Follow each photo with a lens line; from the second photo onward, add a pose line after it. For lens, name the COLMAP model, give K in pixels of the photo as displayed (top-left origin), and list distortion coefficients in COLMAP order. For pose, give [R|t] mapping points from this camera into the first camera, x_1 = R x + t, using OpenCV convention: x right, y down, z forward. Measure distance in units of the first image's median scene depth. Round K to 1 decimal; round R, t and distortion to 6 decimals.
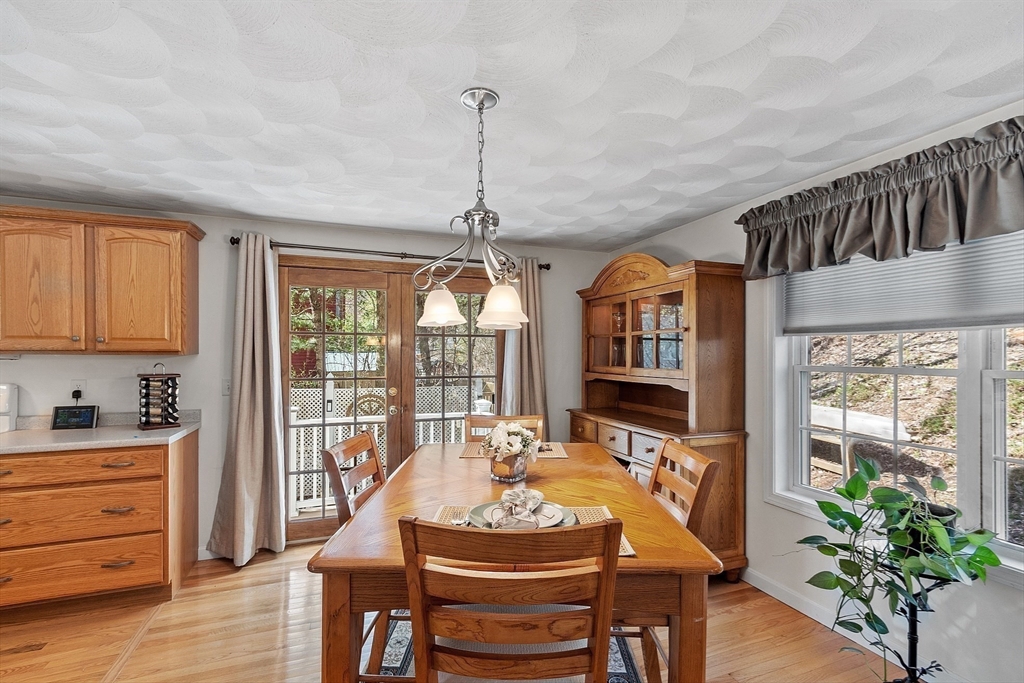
lens RADIAL K [[448.1, 0, 499.7], [0, 448.1, 354.7], [0, 0, 1]] dist [0.001793, -0.000575]
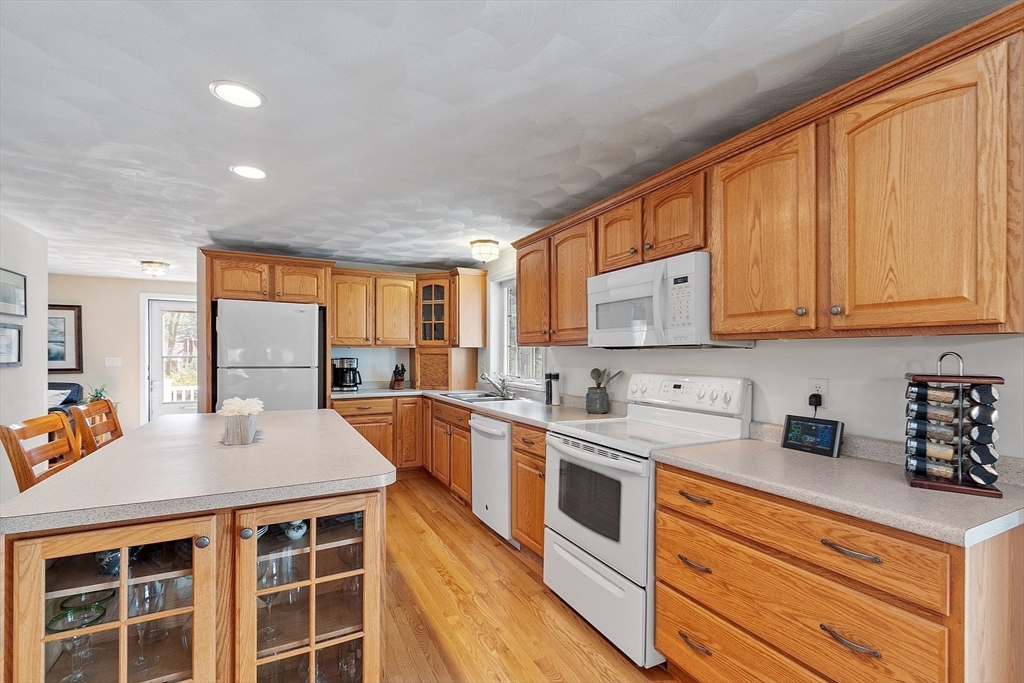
lens RADIAL K [[448.1, 0, 511.4], [0, 448.1, 356.7], [0, 0, 1]] dist [0.001793, -0.000575]
pose [[0.112005, 0.003473, -0.993702, -0.346629], [-0.006815, 0.999973, 0.002726, 0.026408], [0.993684, 0.006467, 0.112025, 0.496178]]
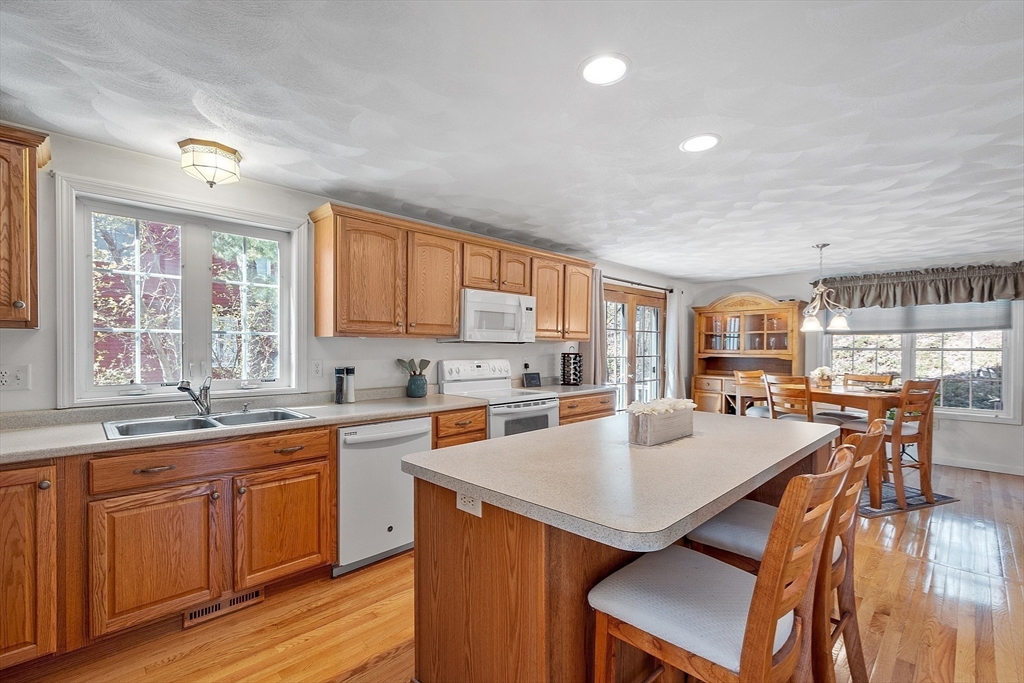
lens RADIAL K [[448.1, 0, 505.7], [0, 448.1, 350.9], [0, 0, 1]] dist [0.001793, -0.000575]
pose [[0.922842, 0.000178, 0.385179, -1.677177], [-0.003033, 0.999972, 0.006807, 0.025564], [-0.385167, -0.007450, 0.922817, -0.447062]]
